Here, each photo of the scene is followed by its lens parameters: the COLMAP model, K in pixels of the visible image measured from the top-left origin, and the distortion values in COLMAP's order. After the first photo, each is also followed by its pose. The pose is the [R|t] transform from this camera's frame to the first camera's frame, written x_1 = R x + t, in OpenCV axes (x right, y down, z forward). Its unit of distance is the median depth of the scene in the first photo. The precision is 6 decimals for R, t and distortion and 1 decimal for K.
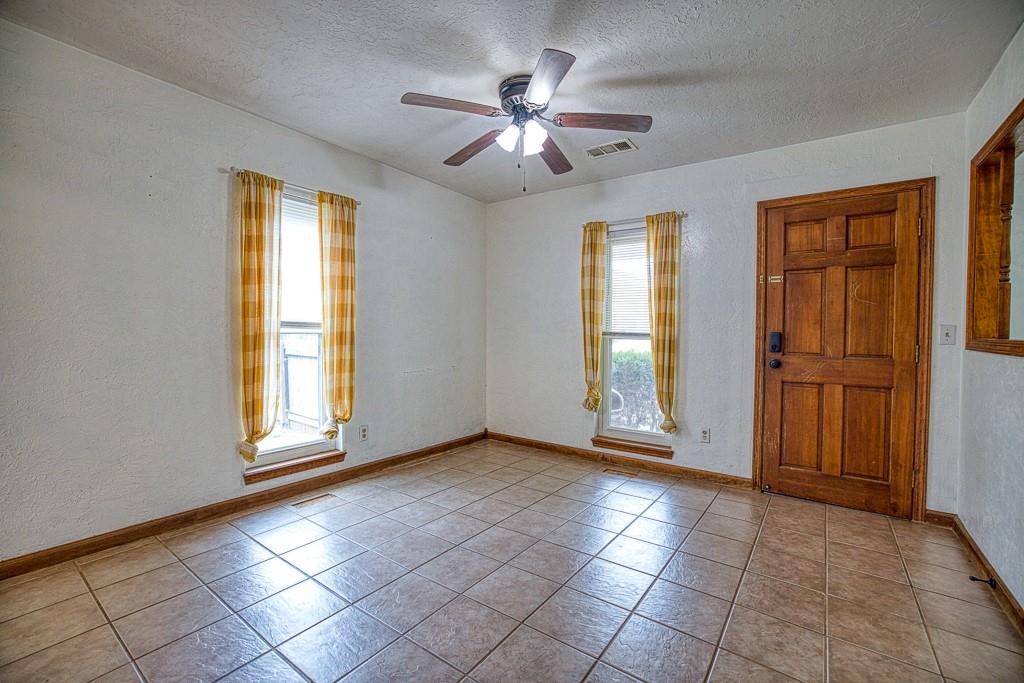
lens RADIAL K [[437.9, 0, 510.1], [0, 437.9, 339.7], [0, 0, 1]] dist [-0.003554, -0.000075]
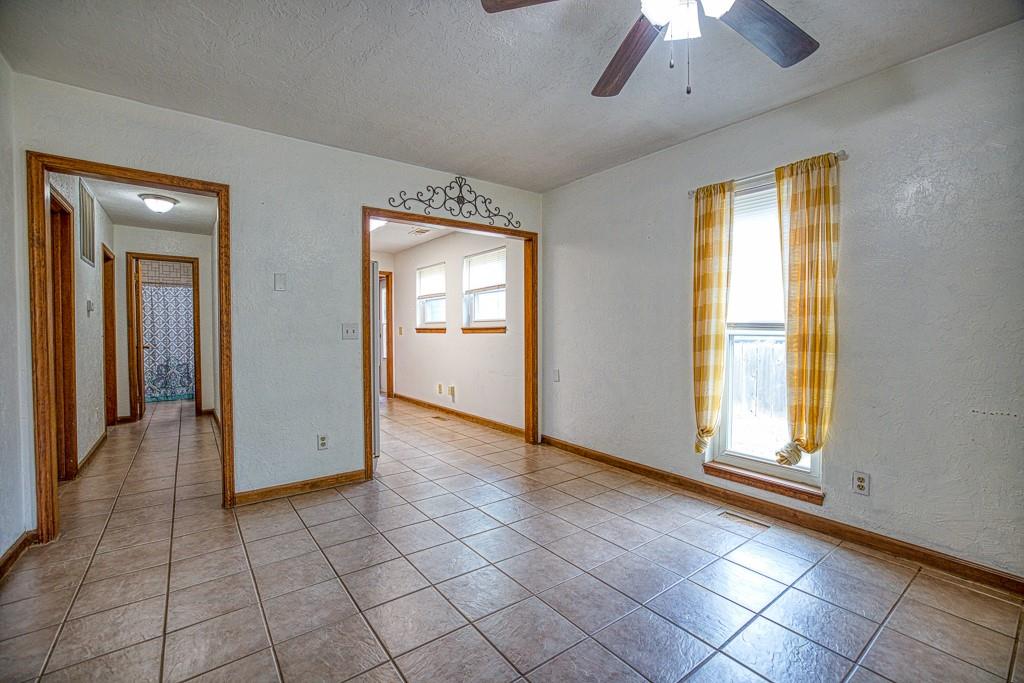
lens RADIAL K [[437.9, 0, 509.3], [0, 437.9, 340.6], [0, 0, 1]] dist [-0.003554, -0.000075]
pose [[-0.265398, 0.014506, -0.964030, 0.547464], [-0.025020, 0.999446, 0.021927, -0.011571], [0.963814, 0.029939, -0.264889, 0.763973]]
